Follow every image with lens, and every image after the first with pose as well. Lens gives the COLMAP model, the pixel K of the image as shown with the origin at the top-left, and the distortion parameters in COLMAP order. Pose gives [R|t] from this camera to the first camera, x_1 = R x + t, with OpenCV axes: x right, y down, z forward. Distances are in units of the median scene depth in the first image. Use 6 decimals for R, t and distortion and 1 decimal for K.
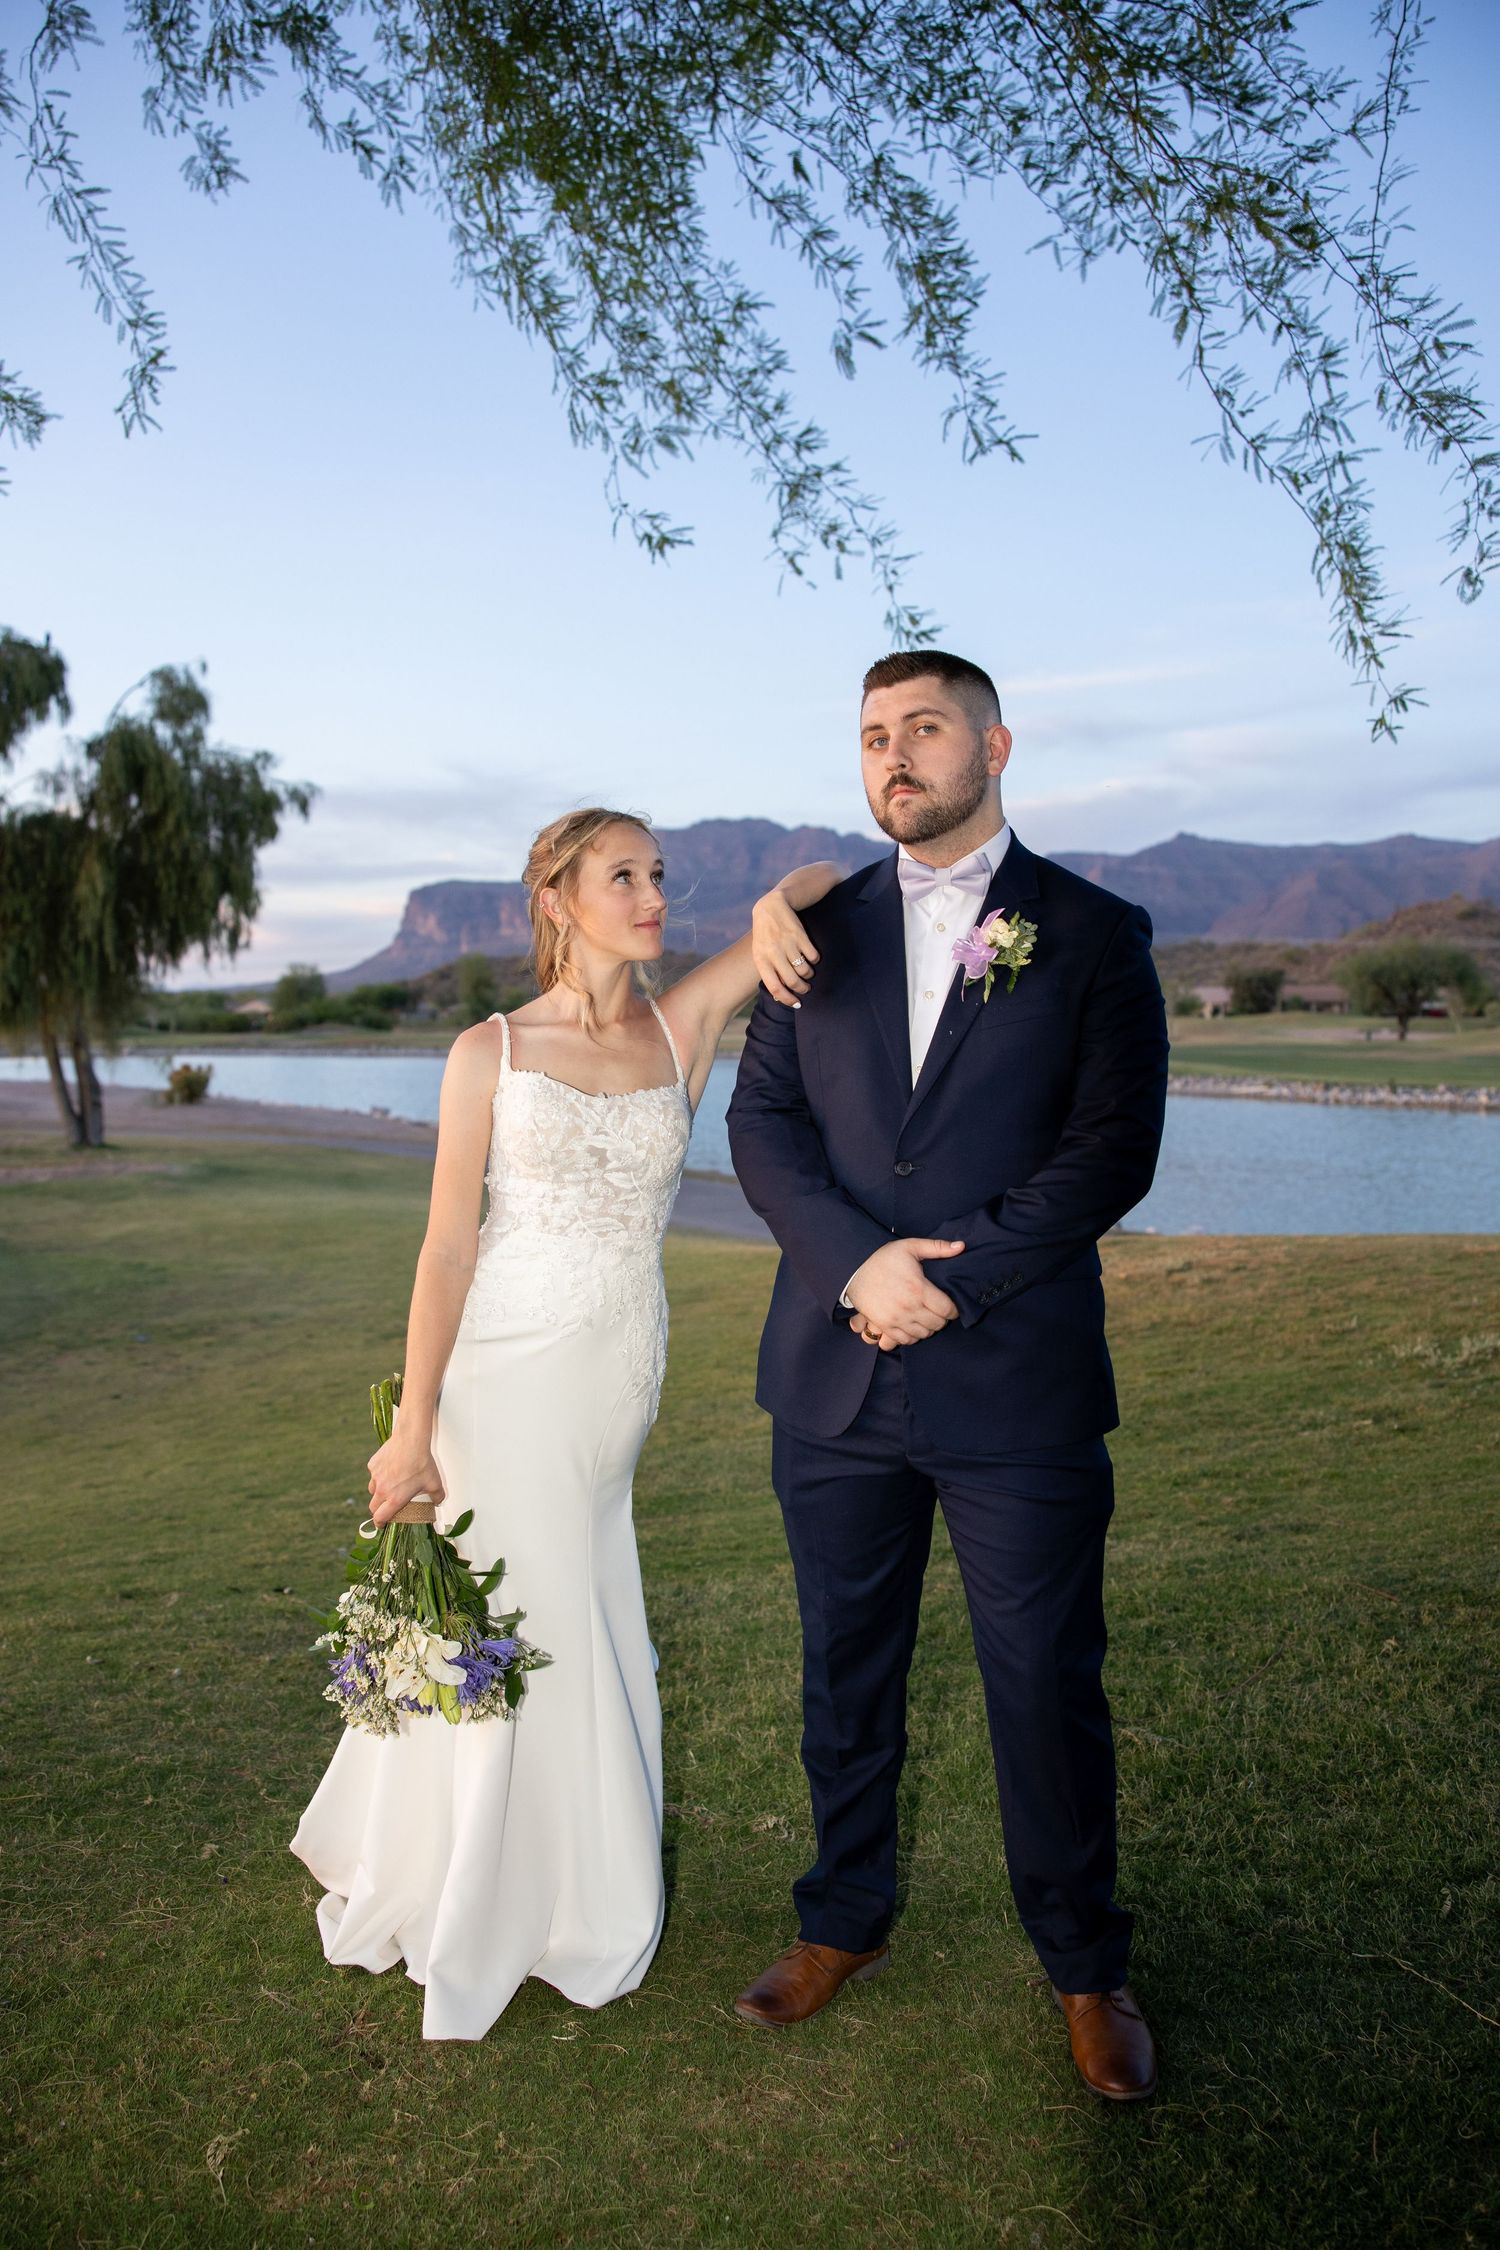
lens RADIAL K [[1826.3, 0, 750.0], [0, 1826.3, 1125.0], [0, 0, 1]] dist [-0.009198, -0.000749]
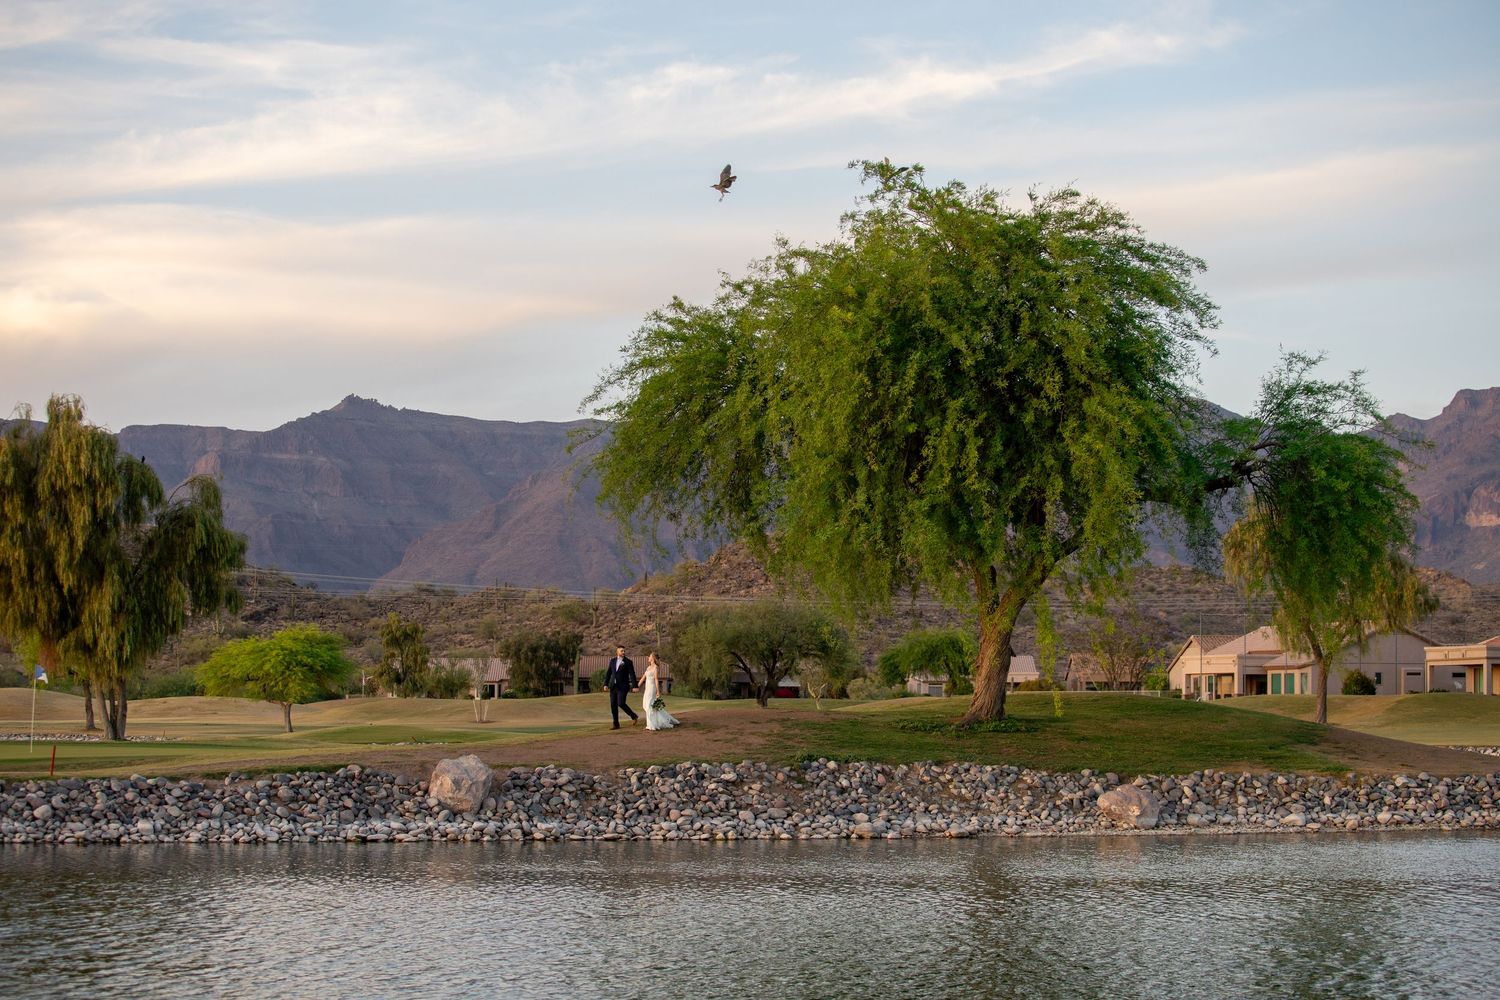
lens RADIAL K [[3244.4, 0, 750.0], [0, 3244.4, 500.0], [0, 0, 1]] dist [0.044744, -0.305500]
pose [[0.937934, 0.024259, 0.345965, -0.083142], [0.018727, 0.992553, -0.120366, 0.016174], [-0.346309, 0.119375, 0.930494, -0.201285]]
